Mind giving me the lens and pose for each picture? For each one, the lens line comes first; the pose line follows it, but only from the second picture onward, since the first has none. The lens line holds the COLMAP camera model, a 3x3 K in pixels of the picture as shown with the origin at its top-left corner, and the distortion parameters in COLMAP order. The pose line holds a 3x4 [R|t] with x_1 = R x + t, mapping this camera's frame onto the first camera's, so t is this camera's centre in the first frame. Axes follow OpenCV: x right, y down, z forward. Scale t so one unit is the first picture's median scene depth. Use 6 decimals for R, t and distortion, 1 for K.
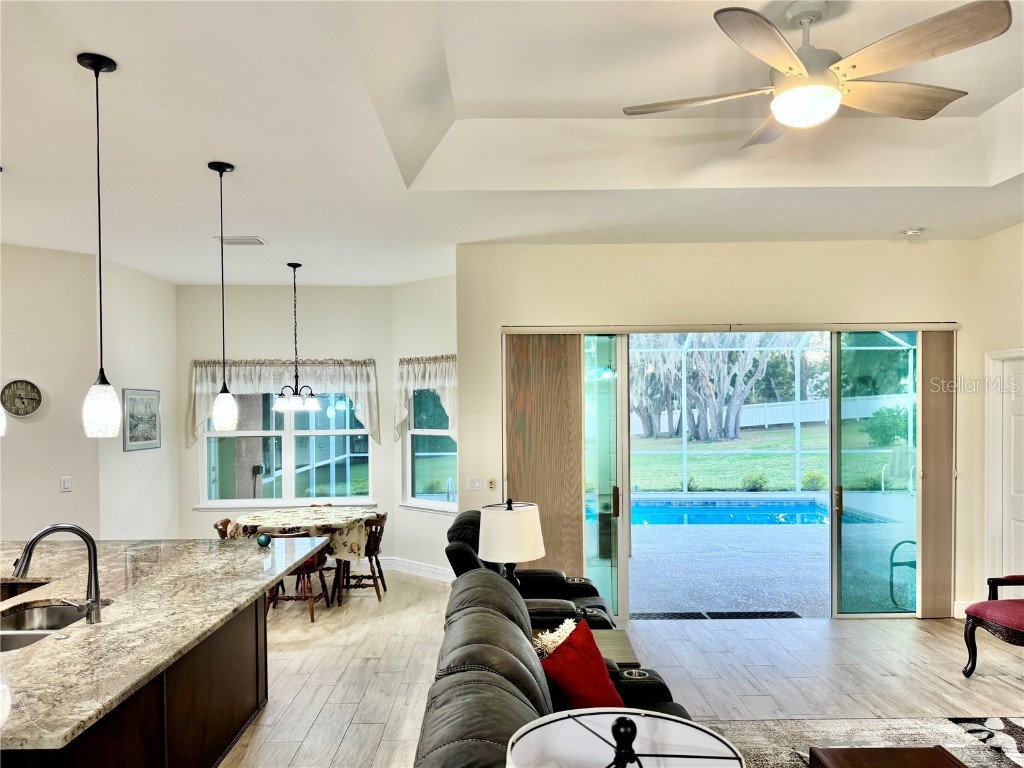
lens RADIAL K [[737.0, 0, 519.3], [0, 737.0, 415.2], [0, 0, 1]] dist [0.049643, -0.023940]
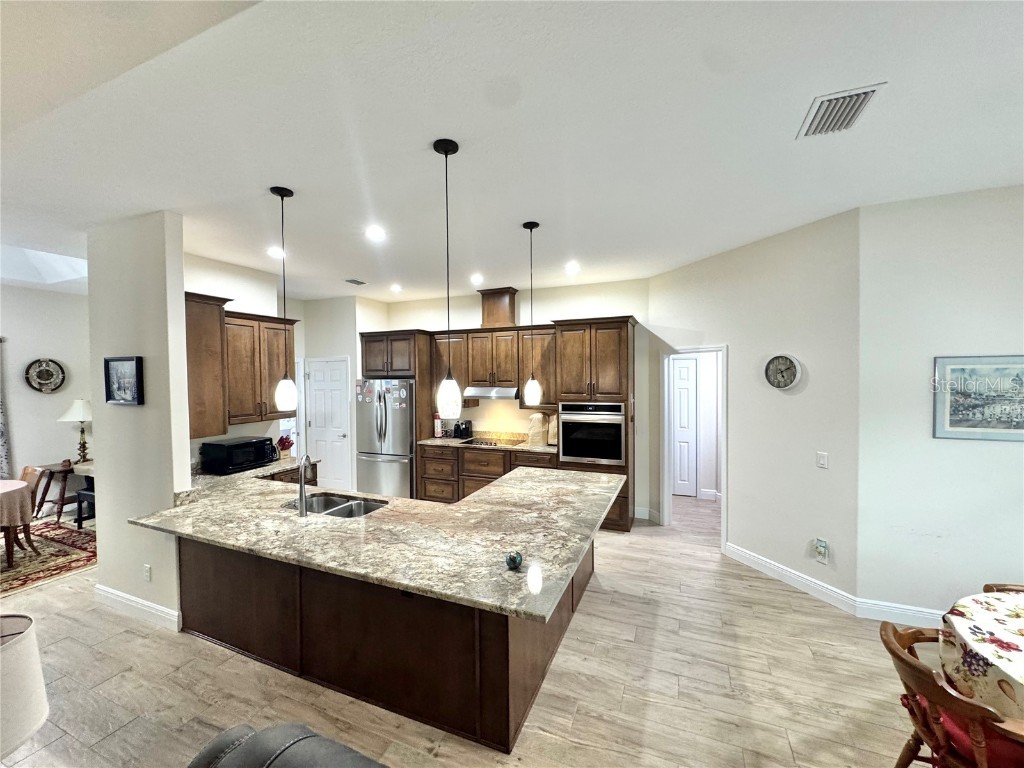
lens RADIAL K [[412.8, 0, 516.0], [0, 412.8, 378.8], [0, 0, 1]] dist [-0.003630, 0.000116]
pose [[-0.408742, 0.024896, -0.912310, 0.036669], [0.005389, 0.999676, 0.024865, -0.024835], [0.912634, 0.005247, -0.408744, 0.741278]]
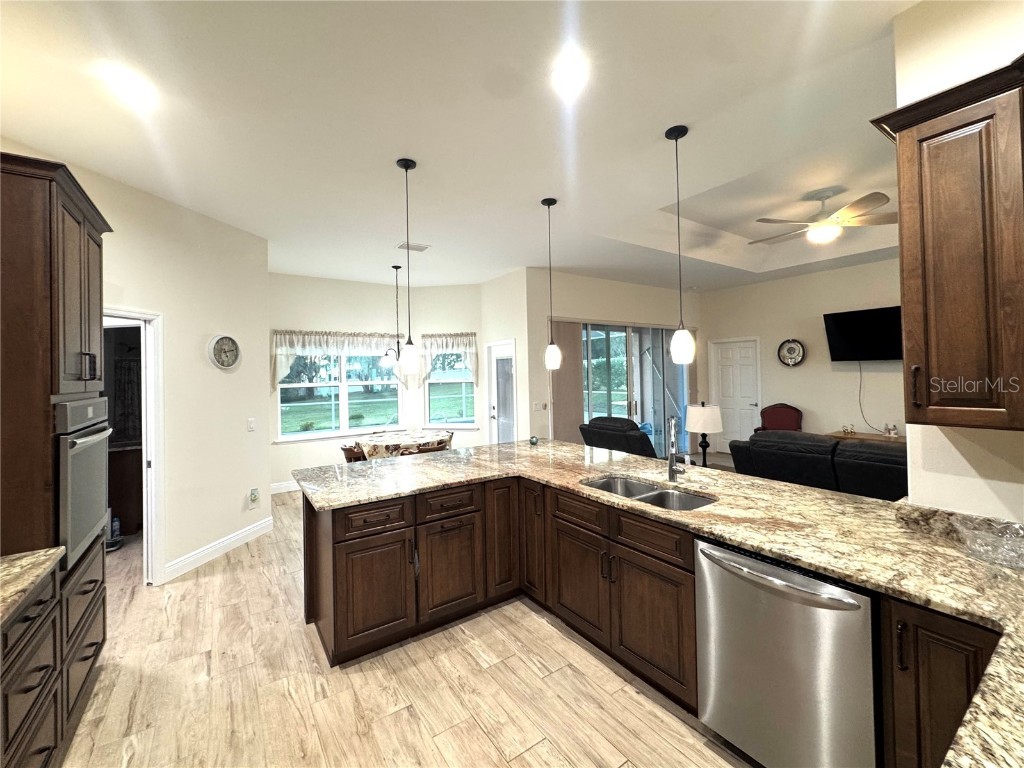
lens RADIAL K [[412.8, 0, 511.4], [0, 412.8, 368.9], [0, 0, 1]] dist [-0.003630, 0.000116]
pose [[0.845109, -0.002285, 0.534590, -0.529336], [0.017950, 0.999548, -0.024105, 0.023580], [-0.534293, 0.029967, 0.844768, 0.179254]]
